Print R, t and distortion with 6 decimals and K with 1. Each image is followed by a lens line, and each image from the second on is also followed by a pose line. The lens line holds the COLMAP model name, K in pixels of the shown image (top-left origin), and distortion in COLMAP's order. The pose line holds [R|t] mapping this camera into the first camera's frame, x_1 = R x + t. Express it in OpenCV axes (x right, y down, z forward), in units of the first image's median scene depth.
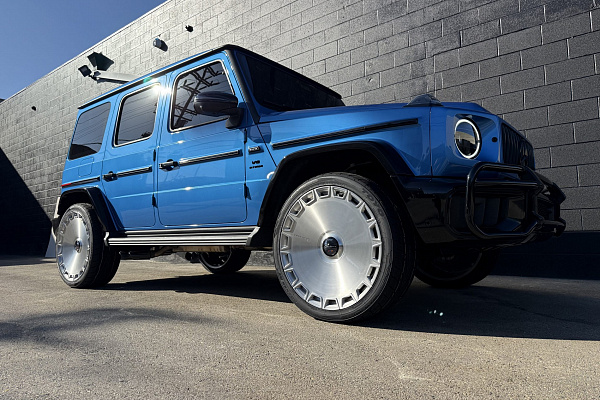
lens RADIAL K [[423.3, 0, 304.3], [0, 423.3, 201.3], [0, 0, 1]] dist [0.088334, -0.133955]
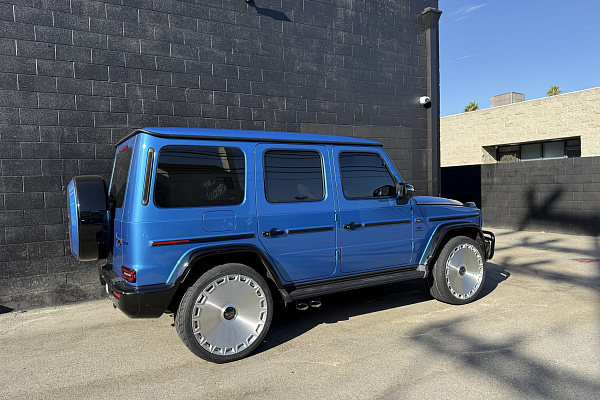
lens RADIAL K [[410.5, 0, 300.0], [0, 410.5, 200.0], [0, 0, 1]] dist [0.006372, 0.001048]
pose [[0.366945, -0.025875, 0.929883, -1.748962], [-0.062058, 0.996705, 0.052224, -0.249980], [-0.928170, -0.076870, 0.364130, 0.818274]]
